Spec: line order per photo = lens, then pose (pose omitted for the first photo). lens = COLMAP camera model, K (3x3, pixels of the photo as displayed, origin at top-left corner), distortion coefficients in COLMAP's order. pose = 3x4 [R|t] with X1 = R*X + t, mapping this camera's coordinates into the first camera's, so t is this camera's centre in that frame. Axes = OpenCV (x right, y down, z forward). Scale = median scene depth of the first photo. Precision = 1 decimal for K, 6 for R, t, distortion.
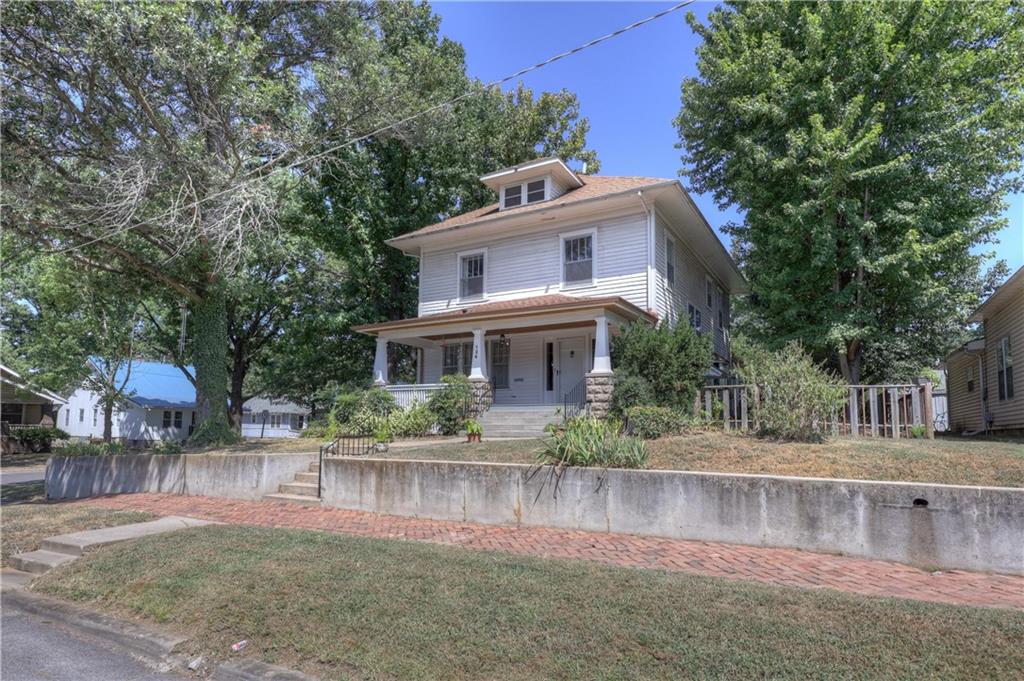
lens RADIAL K [[567.3, 0, 505.7], [0, 567.3, 350.1], [0, 0, 1]] dist [-0.001069, -0.001028]
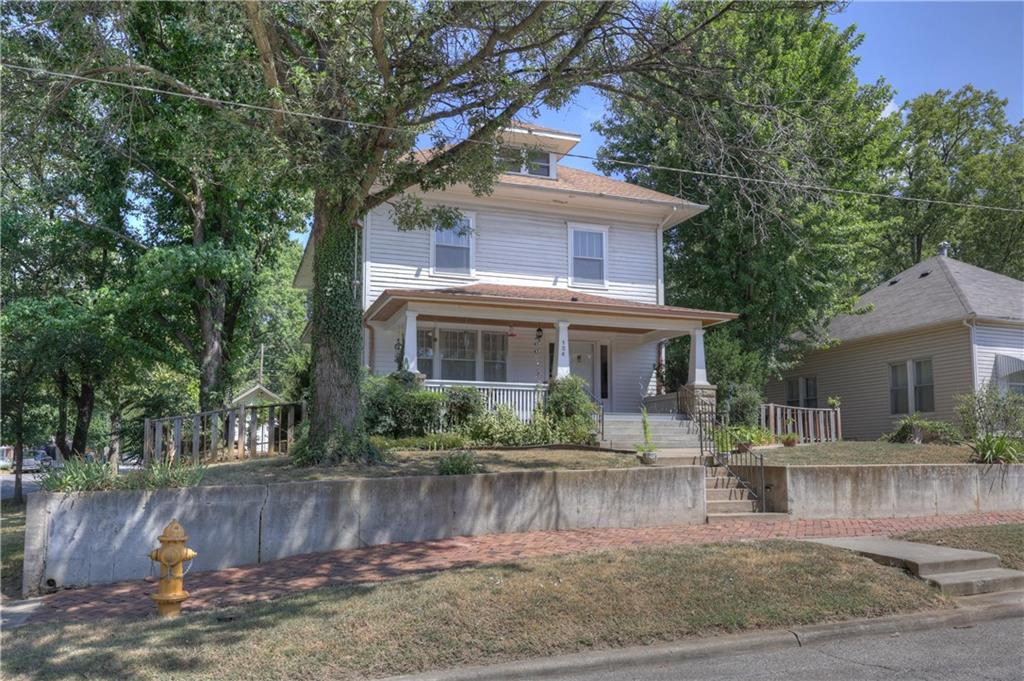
lens RADIAL K [[736.2, 0, 477.5], [0, 736.2, 370.8], [0, 0, 1]] dist [-0.003016, 0.005413]
pose [[0.680756, 0.077092, 0.728442, -1.114674], [-0.098179, 0.995076, -0.013559, 0.076344], [-0.725901, -0.062287, 0.684973, 0.417888]]
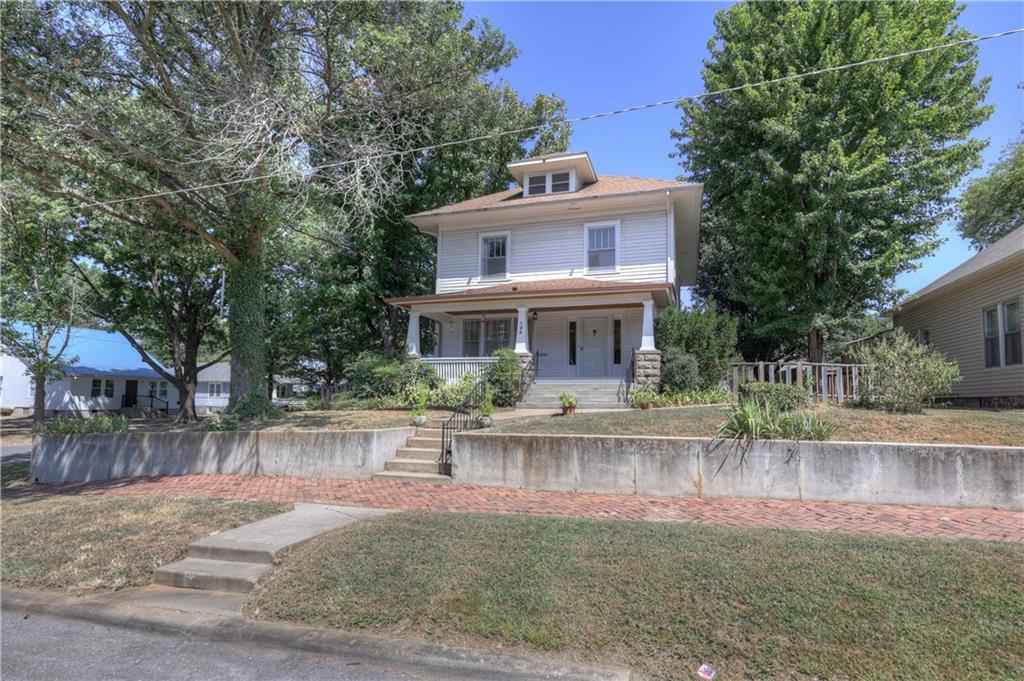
lens RADIAL K [[489.1, 0, 520.1], [0, 489.1, 339.7], [0, 0, 1]] dist [-0.002054, -0.001387]
pose [[0.970169, 0.025282, 0.241107, -0.306068], [-0.031064, 0.999313, 0.020212, 0.007471], [-0.240430, -0.027099, 0.970288, 0.125126]]
